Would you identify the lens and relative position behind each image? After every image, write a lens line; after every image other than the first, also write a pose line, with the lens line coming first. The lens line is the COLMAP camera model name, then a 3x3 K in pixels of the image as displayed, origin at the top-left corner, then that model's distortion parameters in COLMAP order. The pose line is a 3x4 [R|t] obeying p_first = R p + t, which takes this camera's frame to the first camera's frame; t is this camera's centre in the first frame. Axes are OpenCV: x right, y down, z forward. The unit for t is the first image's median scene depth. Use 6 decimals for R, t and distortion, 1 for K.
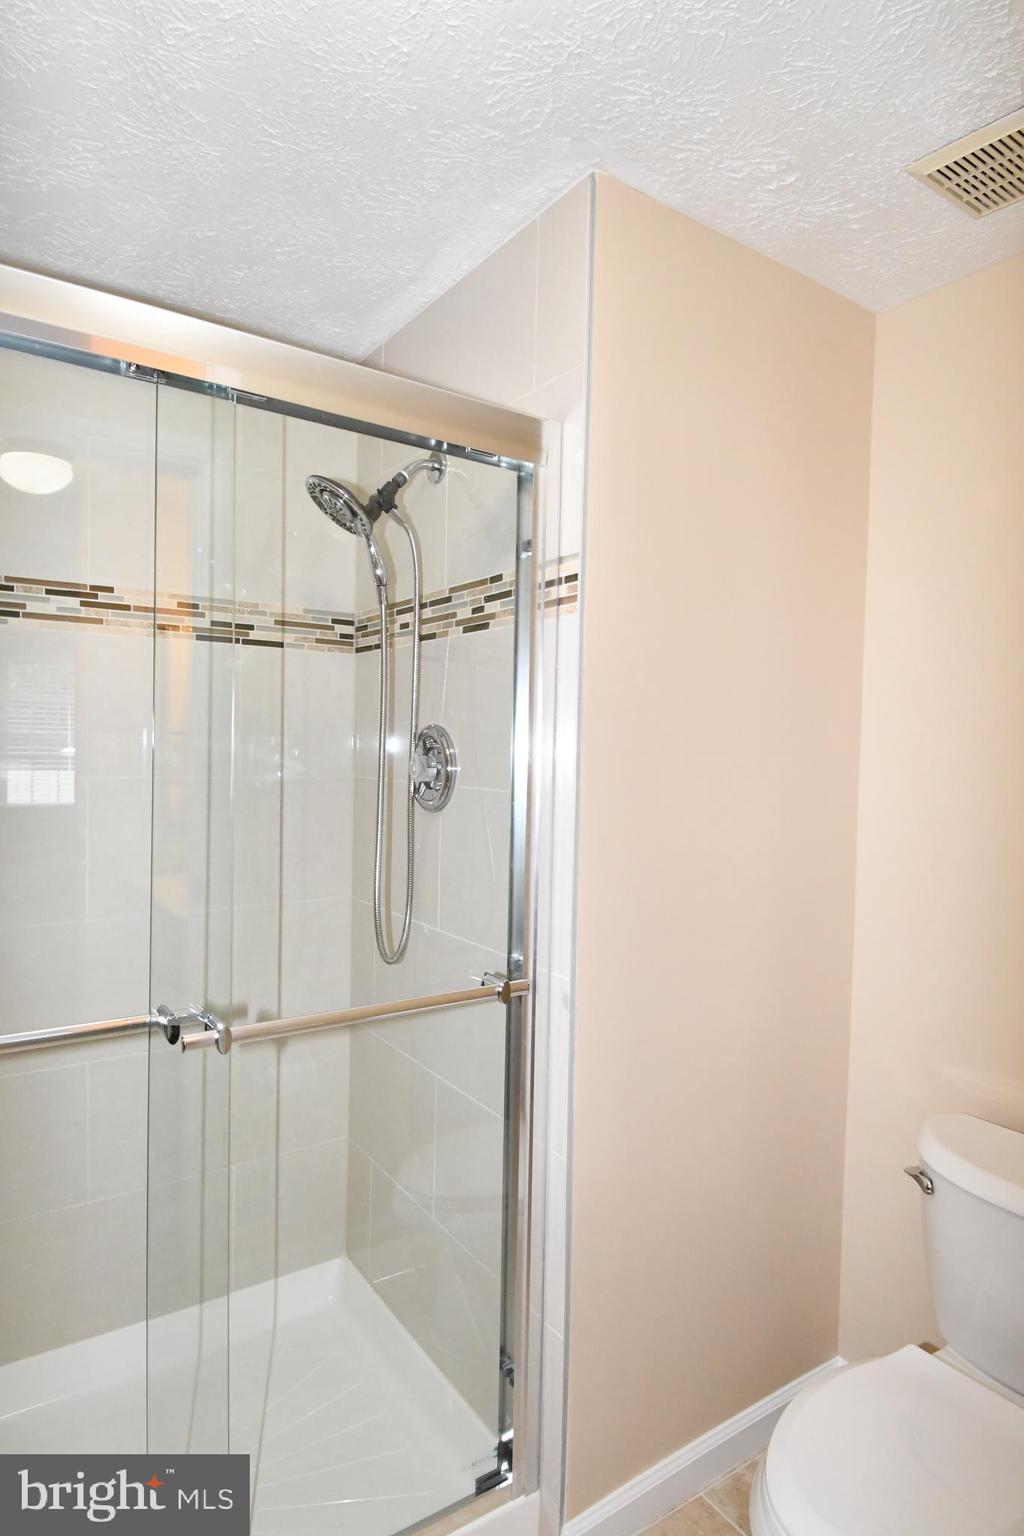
lens RADIAL K [[848.1, 0, 512.0], [0, 848.1, 768.0], [0, 0, 1]] dist [0.000795, -0.033090]
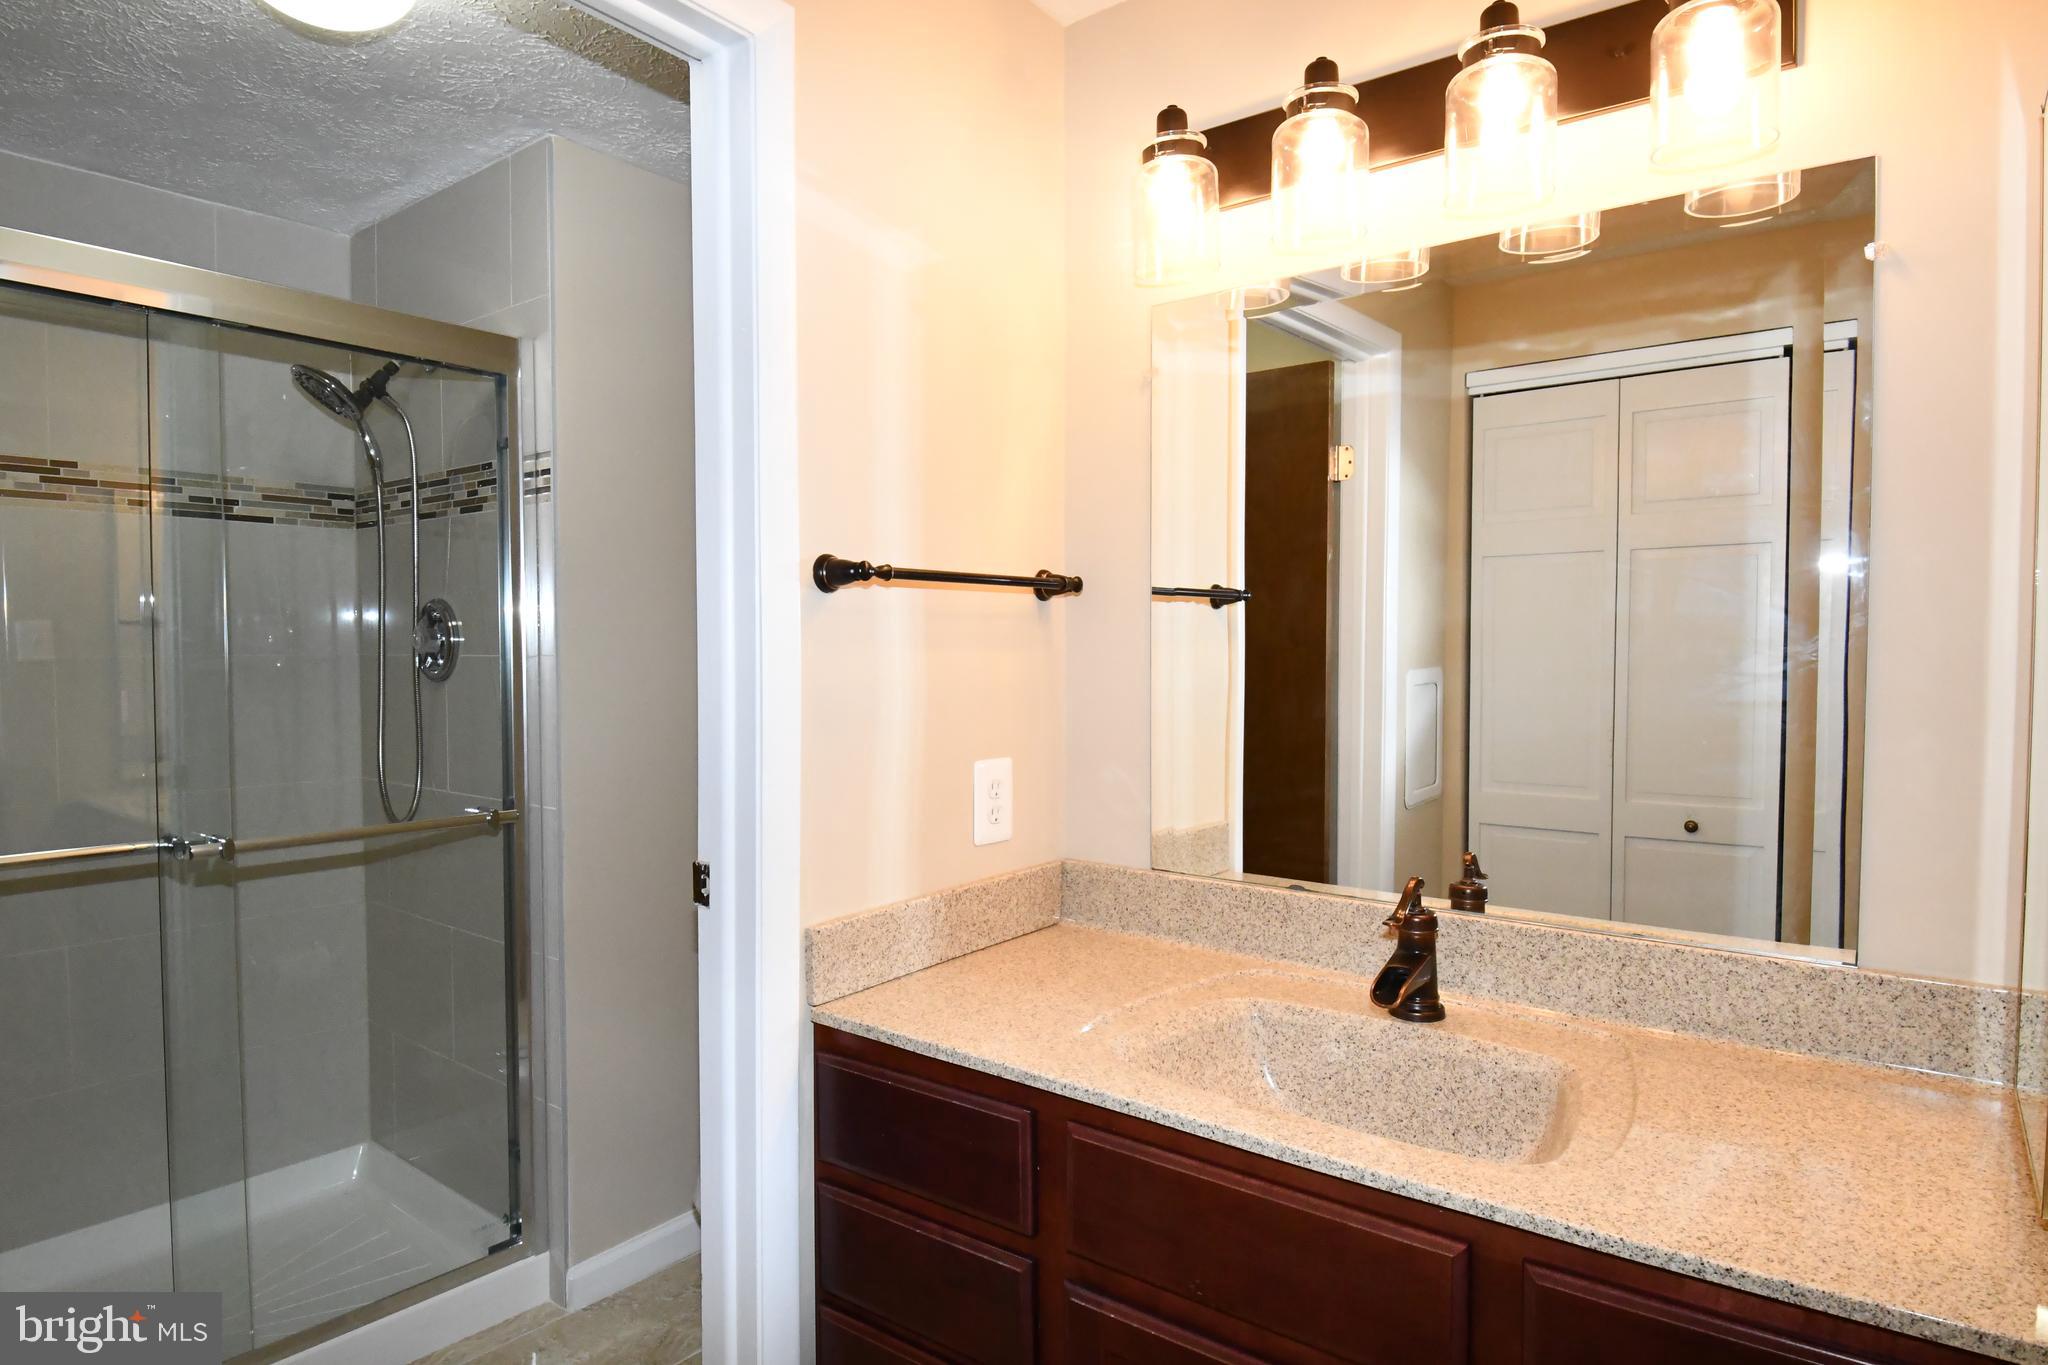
lens RADIAL K [[1130.8, 0, 1024.0], [0, 1130.8, 682.5], [0, 0, 1]] dist [0.000795, -0.033090]
pose [[0.948808, -0.032506, 0.314176, 0.157660], [0.029595, 0.999463, 0.014031, 0.055538], [-0.314464, -0.004015, 0.949261, -0.568808]]
